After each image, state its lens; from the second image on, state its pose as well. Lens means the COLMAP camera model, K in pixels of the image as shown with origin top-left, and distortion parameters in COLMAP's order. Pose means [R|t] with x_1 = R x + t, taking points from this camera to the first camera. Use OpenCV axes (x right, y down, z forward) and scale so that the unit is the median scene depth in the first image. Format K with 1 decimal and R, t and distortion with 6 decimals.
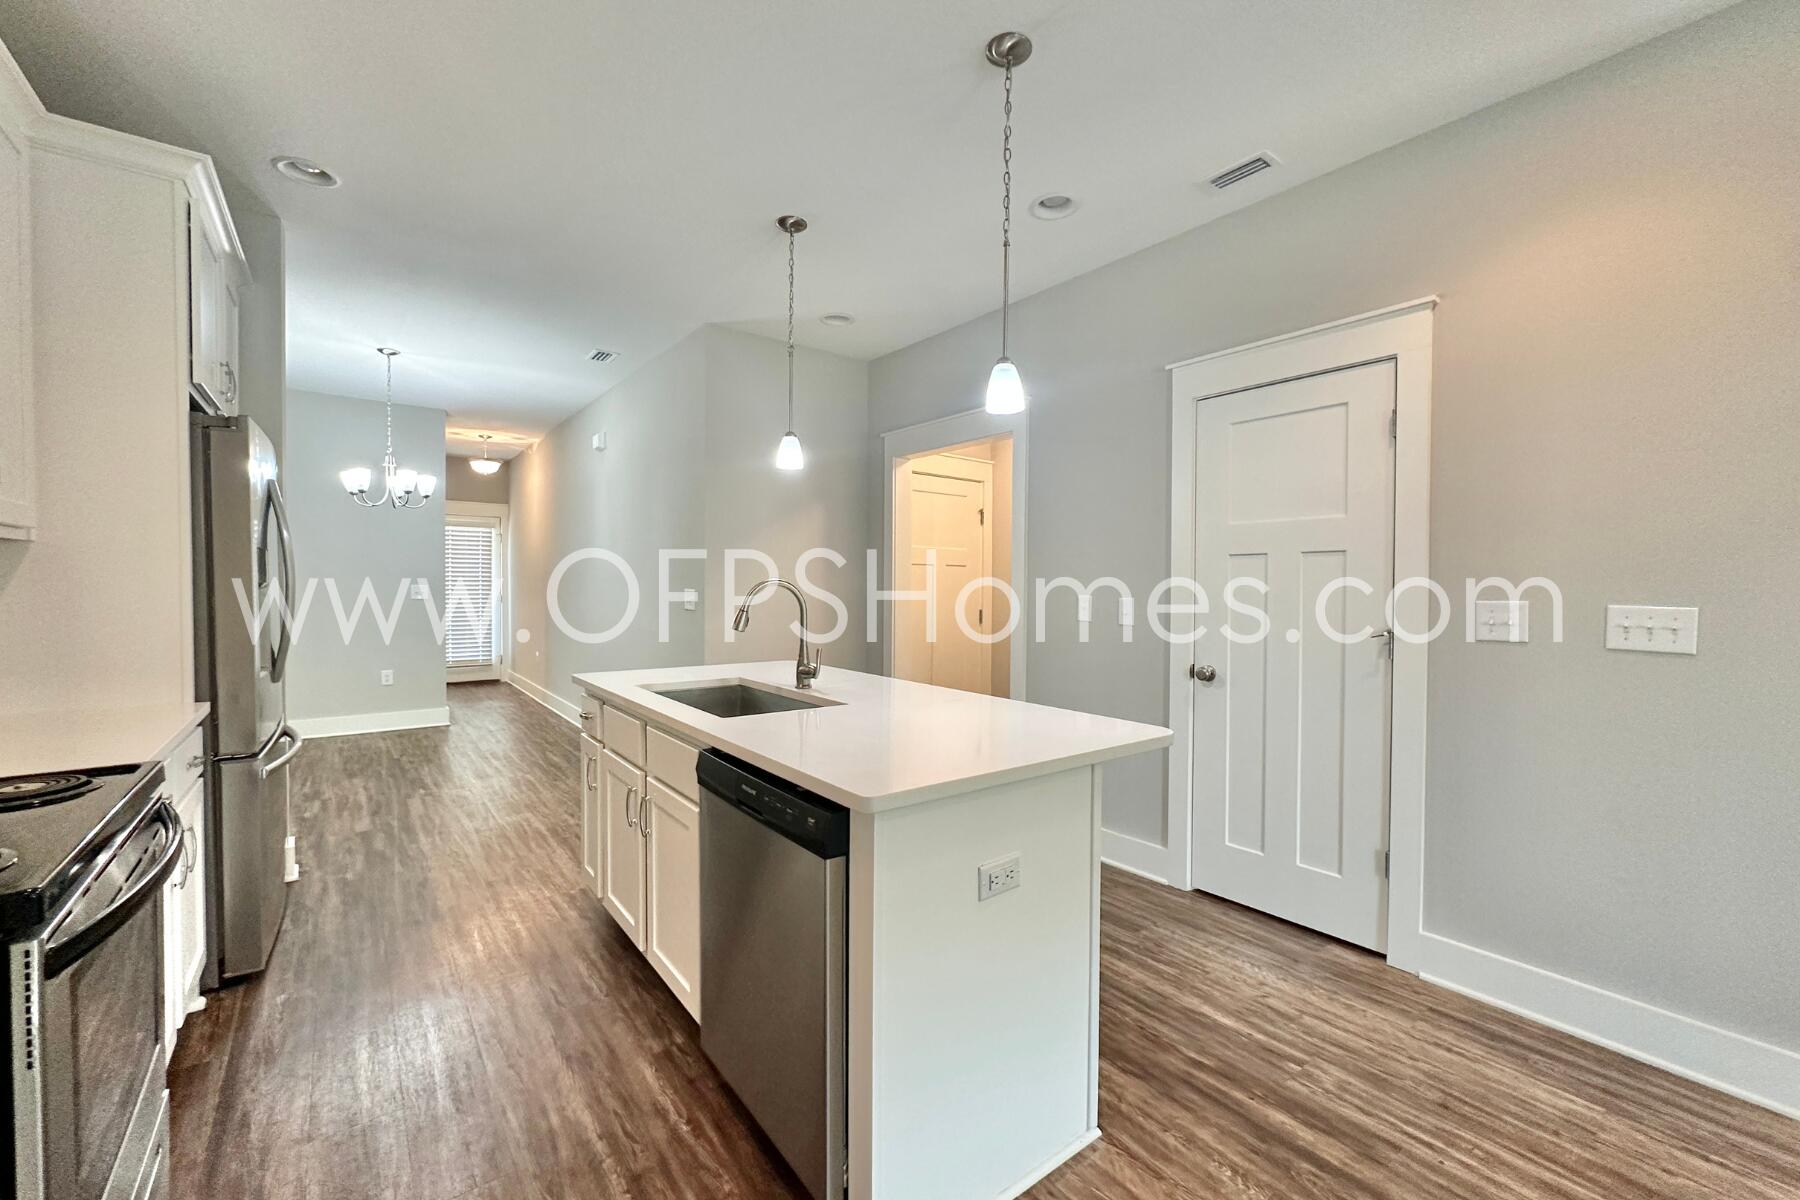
lens RADIAL K [[719.5, 0, 906.1], [0, 719.5, 599.4], [0, 0, 1]] dist [-0.003873, -0.000010]
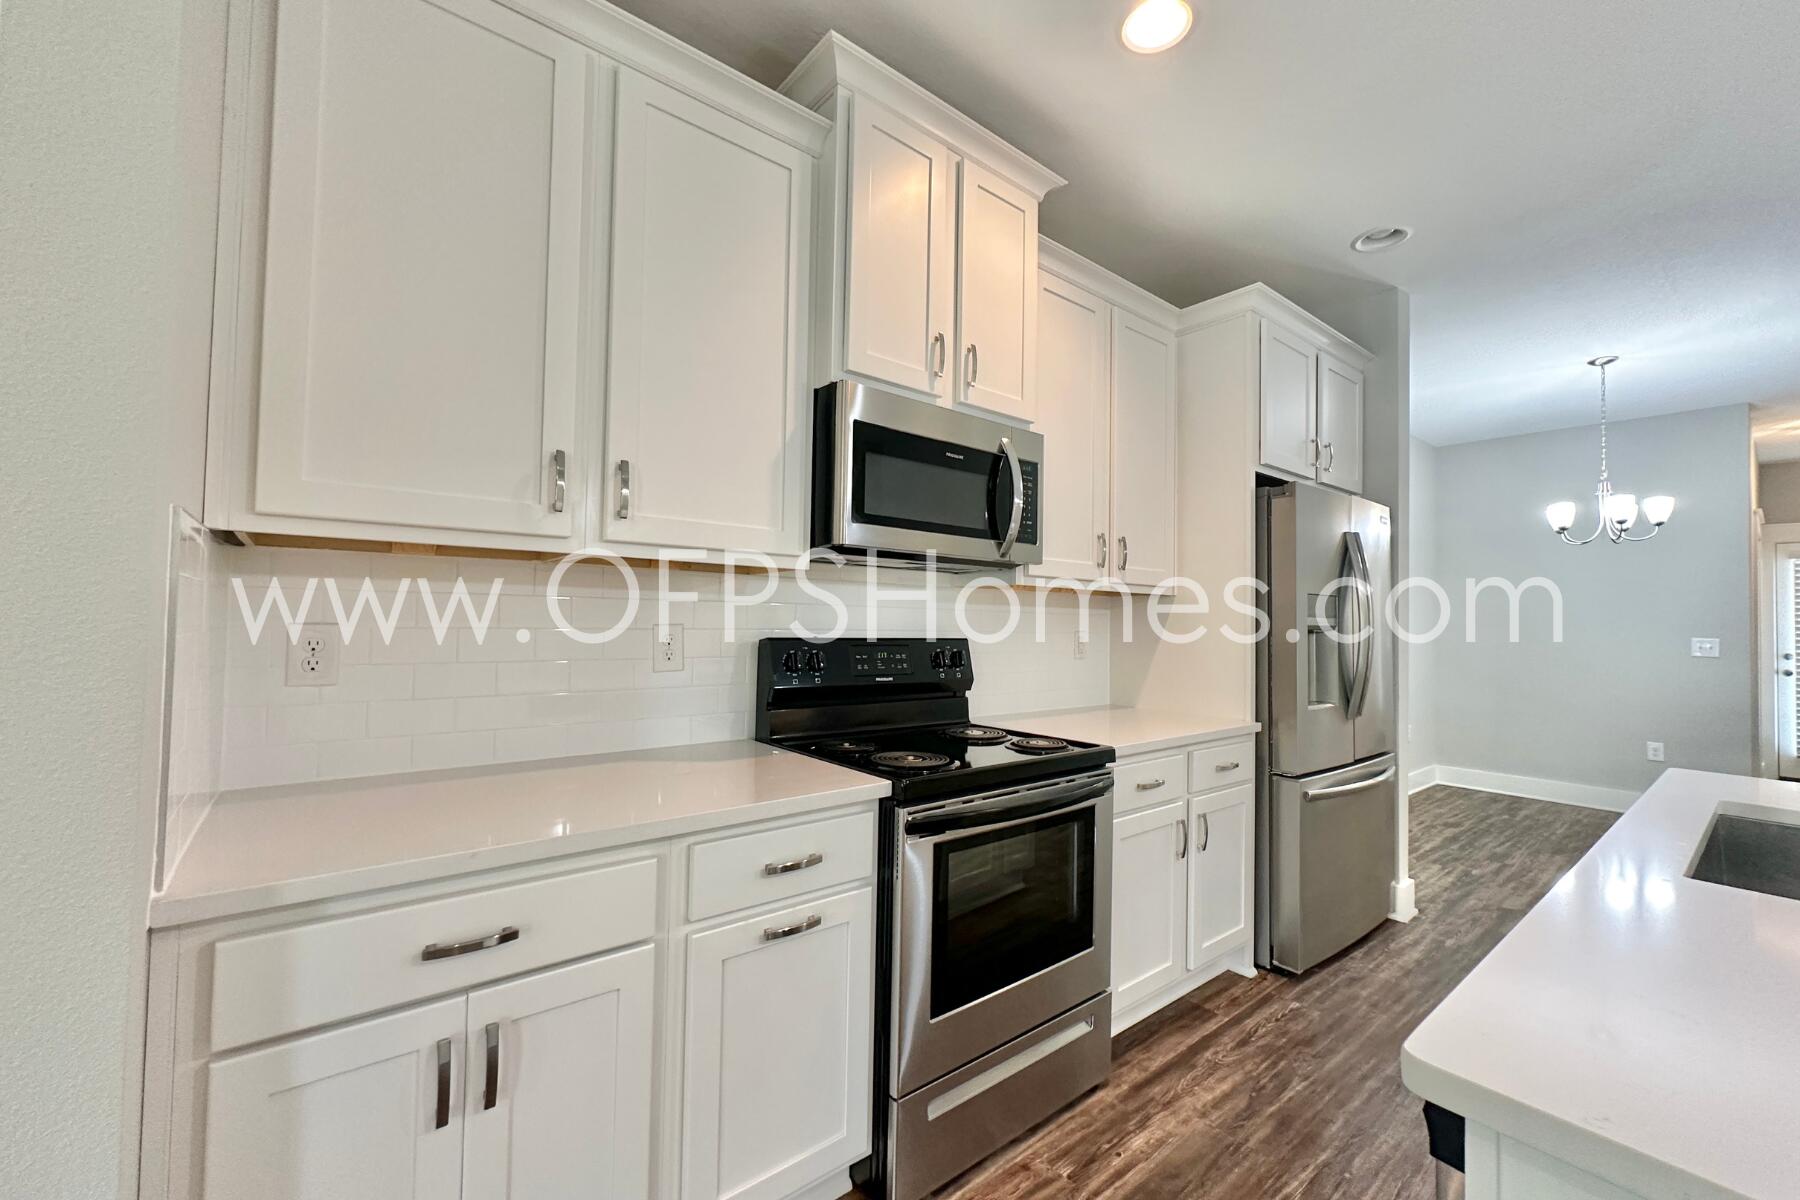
lens RADIAL K [[719.5, 0, 897.6], [0, 719.5, 603.8], [0, 0, 1]] dist [-0.003873, -0.000010]
pose [[0.006522, -0.036989, -0.999294, 0.165627], [-0.037283, 0.998612, -0.037207, 0.007422], [0.999283, 0.037499, 0.005133, 0.256584]]
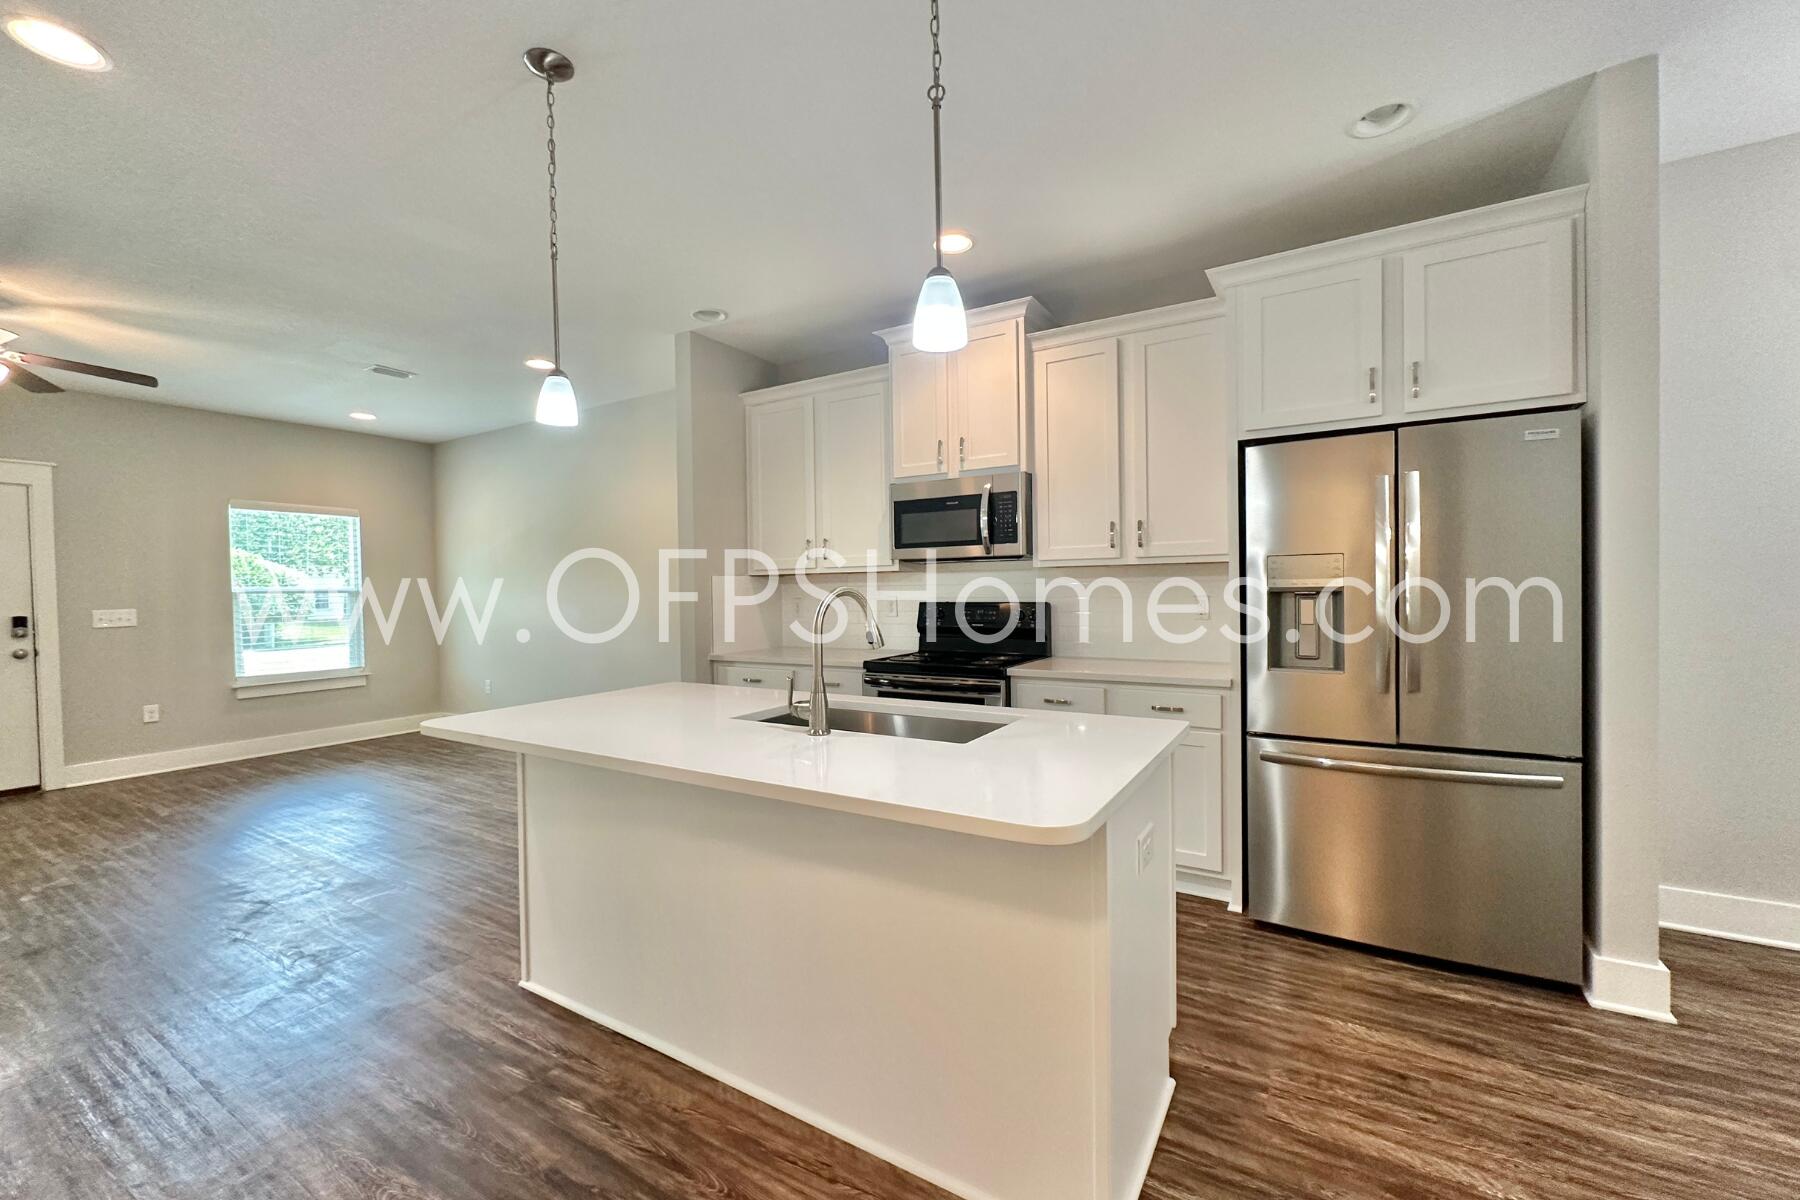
lens RADIAL K [[719.5, 0, 898.1], [0, 719.5, 594.8], [0, 0, 1]] dist [-0.003873, -0.000010]
pose [[-0.934742, 0.012968, -0.355089, 0.035959], [0.000921, 0.999419, 0.034075, -0.038504], [0.355325, 0.031524, -0.934211, 1.364666]]
